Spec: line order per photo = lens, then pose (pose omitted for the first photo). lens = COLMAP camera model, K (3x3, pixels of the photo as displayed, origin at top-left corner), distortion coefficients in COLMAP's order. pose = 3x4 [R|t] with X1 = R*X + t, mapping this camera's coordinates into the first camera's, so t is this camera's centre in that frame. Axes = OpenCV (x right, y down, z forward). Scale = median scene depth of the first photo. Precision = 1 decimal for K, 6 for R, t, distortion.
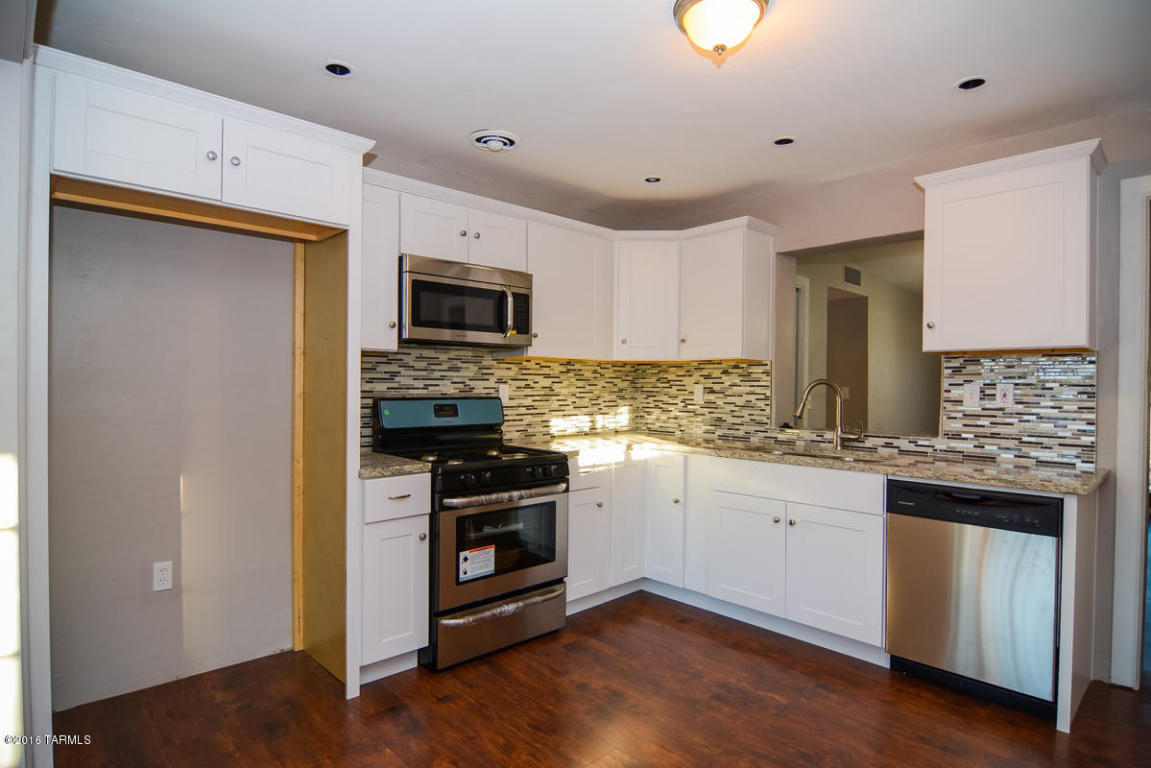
lens RADIAL K [[618.7, 0, 574.2], [0, 618.7, 386.6], [0, 0, 1]] dist [-0.003286, -0.000934]
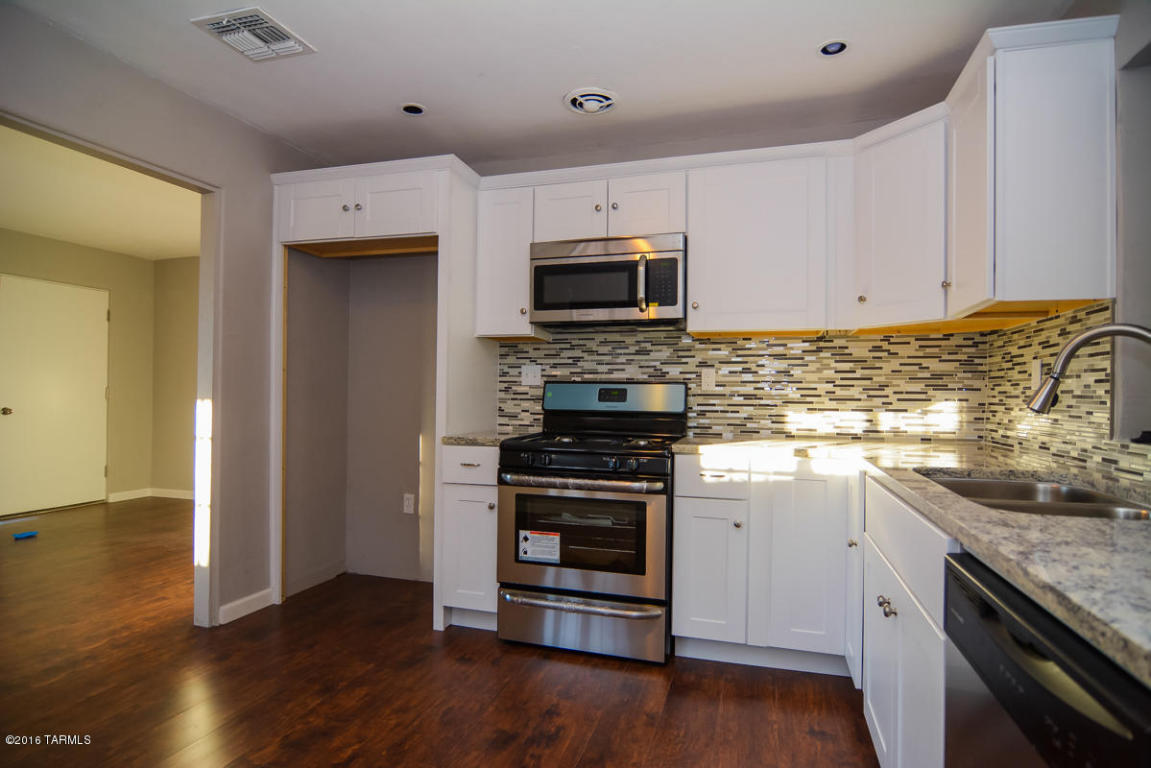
lens RADIAL K [[618.7, 0, 575.0], [0, 618.7, 385.3], [0, 0, 1]] dist [-0.003286, -0.000934]
pose [[0.497571, -0.012251, -0.867337, 0.547475], [-0.010344, 0.999745, -0.020056, 0.039818], [0.867362, 0.018951, 0.497317, 0.432398]]
